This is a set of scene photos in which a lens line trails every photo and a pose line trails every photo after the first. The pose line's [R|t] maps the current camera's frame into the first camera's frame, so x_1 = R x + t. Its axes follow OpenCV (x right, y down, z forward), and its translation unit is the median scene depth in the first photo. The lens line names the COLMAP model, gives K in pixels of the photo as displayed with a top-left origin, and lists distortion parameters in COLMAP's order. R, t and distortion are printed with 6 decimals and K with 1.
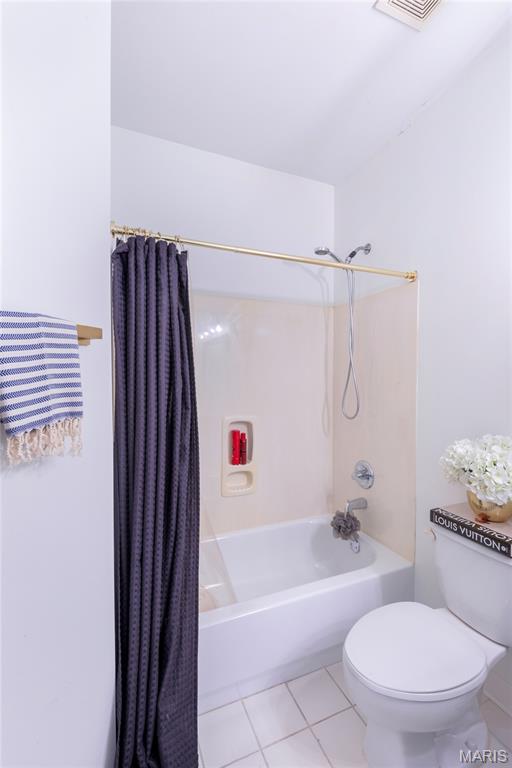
lens RADIAL K [[343.8, 0, 258.3], [0, 343.8, 383.9], [0, 0, 1]] dist [-0.000842, 0.000001]
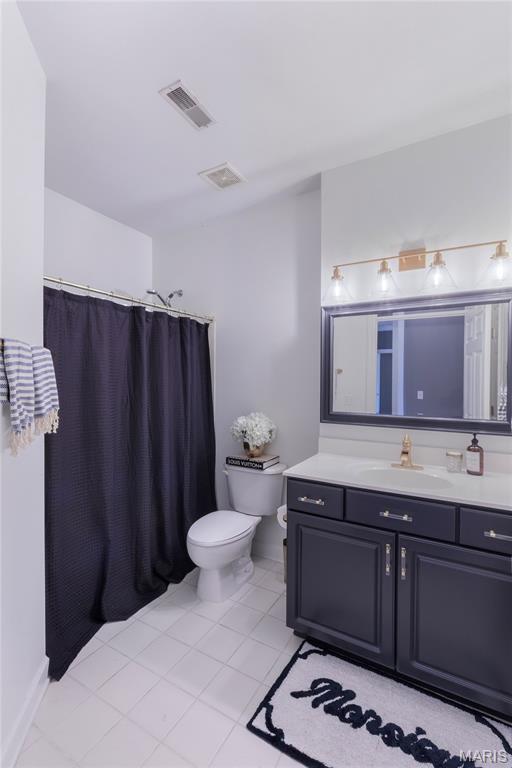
lens RADIAL K [[343.8, 0, 256.9], [0, 343.8, 384.5], [0, 0, 1]] dist [-0.000842, 0.000001]
pose [[0.802192, -0.009269, 0.596994, -0.463382], [0.008466, 0.999956, 0.004149, -0.018558], [-0.597006, 0.001726, 0.802235, -0.563190]]
